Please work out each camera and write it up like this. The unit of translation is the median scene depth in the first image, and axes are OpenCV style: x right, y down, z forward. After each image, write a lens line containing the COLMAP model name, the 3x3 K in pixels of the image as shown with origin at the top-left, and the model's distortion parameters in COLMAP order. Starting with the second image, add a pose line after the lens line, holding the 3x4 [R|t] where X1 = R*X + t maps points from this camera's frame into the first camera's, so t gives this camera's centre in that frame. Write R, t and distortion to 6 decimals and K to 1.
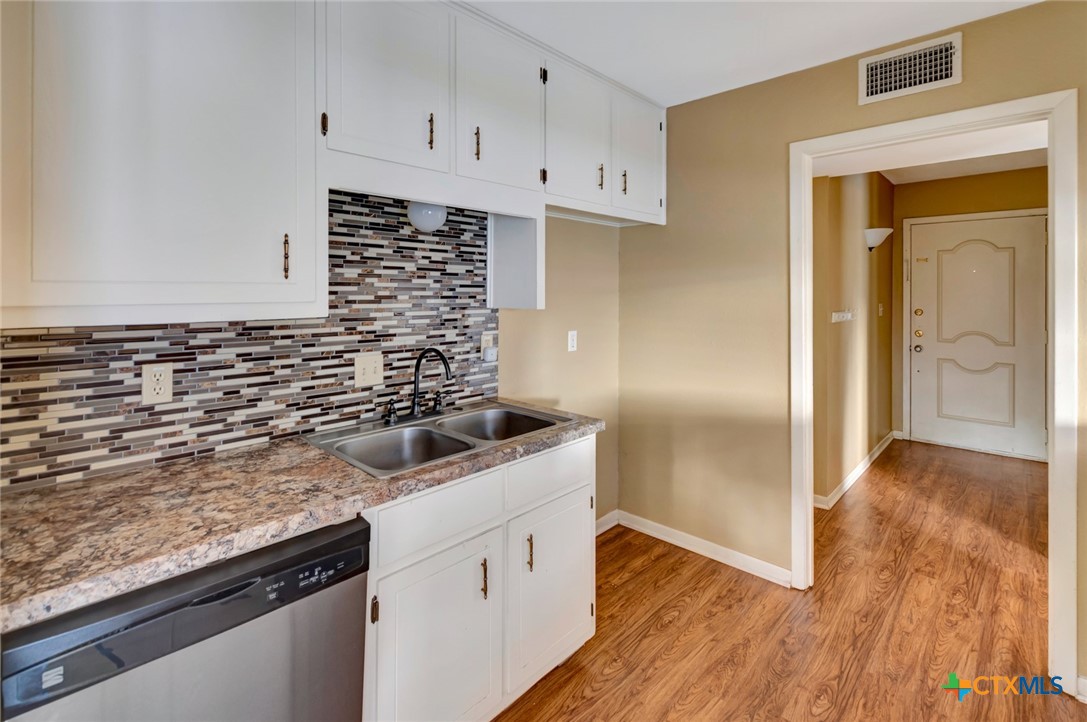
lens RADIAL K [[497.3, 0, 549.6], [0, 497.3, 290.0], [0, 0, 1]] dist [-0.002838, 0.000806]
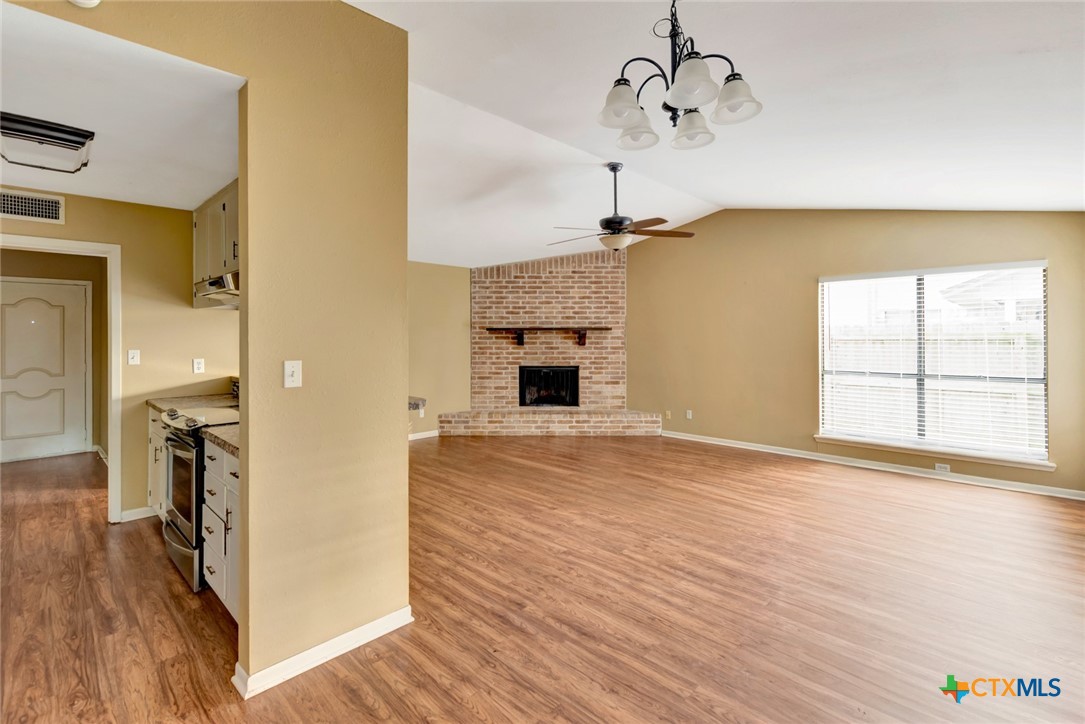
lens RADIAL K [[496.4, 0, 533.8], [0, 496.4, 333.8], [0, 0, 1]] dist [-0.002838, 0.000806]
pose [[0.017767, -0.000949, 0.999842, -0.972571], [-0.000230, 1.000000, 0.000953, -0.013274], [-0.999842, -0.000247, 0.017767, -0.769462]]
